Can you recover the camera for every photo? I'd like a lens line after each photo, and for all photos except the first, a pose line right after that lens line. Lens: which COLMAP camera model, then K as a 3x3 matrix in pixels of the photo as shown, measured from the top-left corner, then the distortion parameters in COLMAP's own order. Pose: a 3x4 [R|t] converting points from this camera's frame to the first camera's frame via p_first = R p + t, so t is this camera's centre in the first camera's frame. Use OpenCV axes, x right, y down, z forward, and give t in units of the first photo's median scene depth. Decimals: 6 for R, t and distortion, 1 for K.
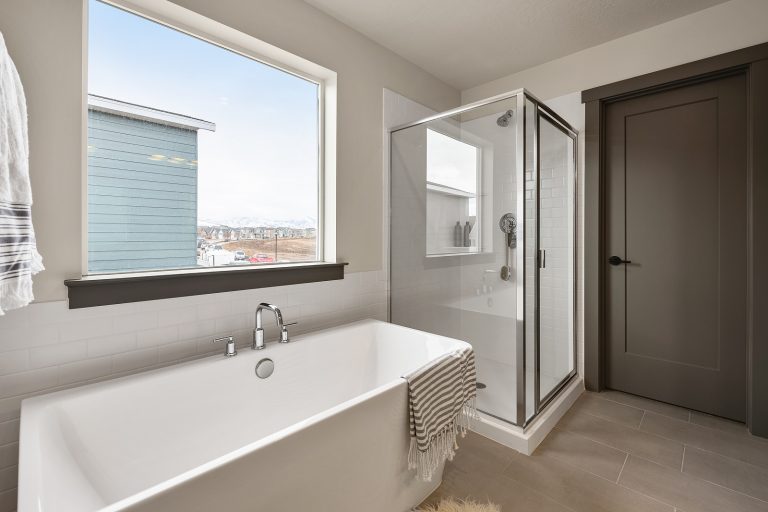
lens RADIAL K [[342.8, 0, 382.8], [0, 342.8, 238.1], [0, 0, 1]] dist [0.000670, 0.000033]
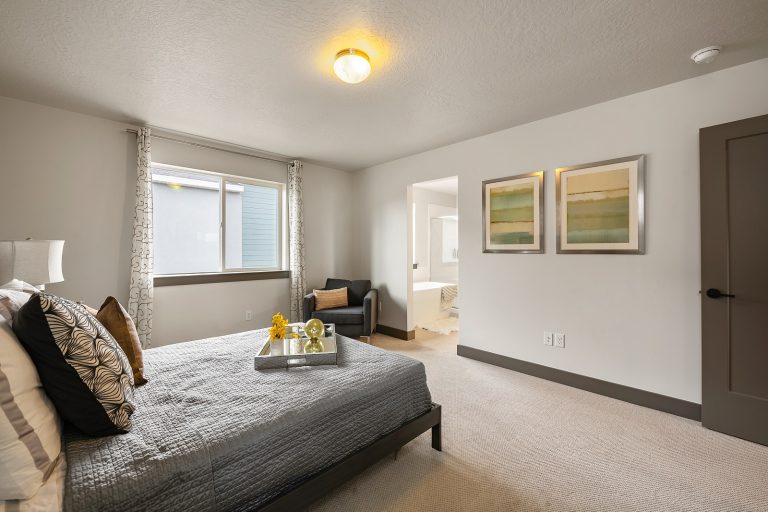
lens RADIAL K [[310.8, 0, 381.2], [0, 310.8, 249.4], [0, 0, 1]] dist [-0.011656, -0.000230]
pose [[0.998766, -0.000960, -0.049655, -0.313075], [0.001059, 0.999997, 0.001977, -0.066904], [0.049652, -0.002027, 0.998764, -1.917647]]
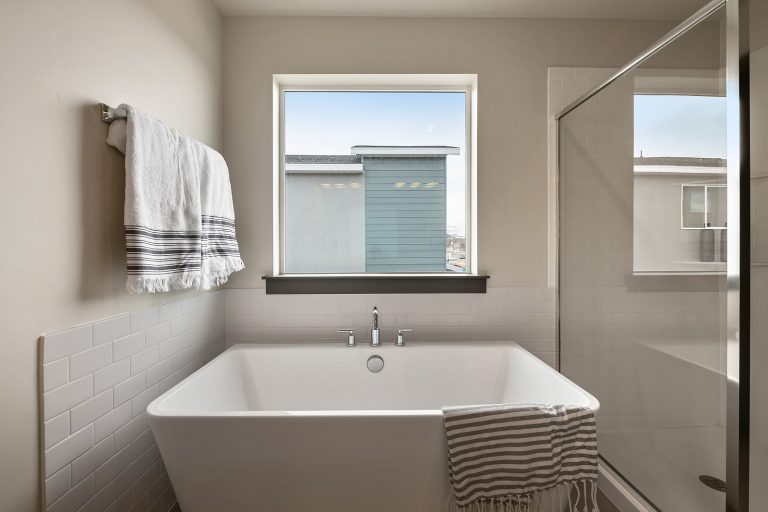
lens RADIAL K [[325.8, 0, 384.2], [0, 325.8, 249.3], [0, 0, 1]] dist [-0.004482, -0.000295]
pose [[0.709447, 0.000360, -0.704759, 0.322134], [0.003216, 0.999988, 0.003748, -0.003454], [0.704751, -0.004926, 0.709437, 0.187522]]
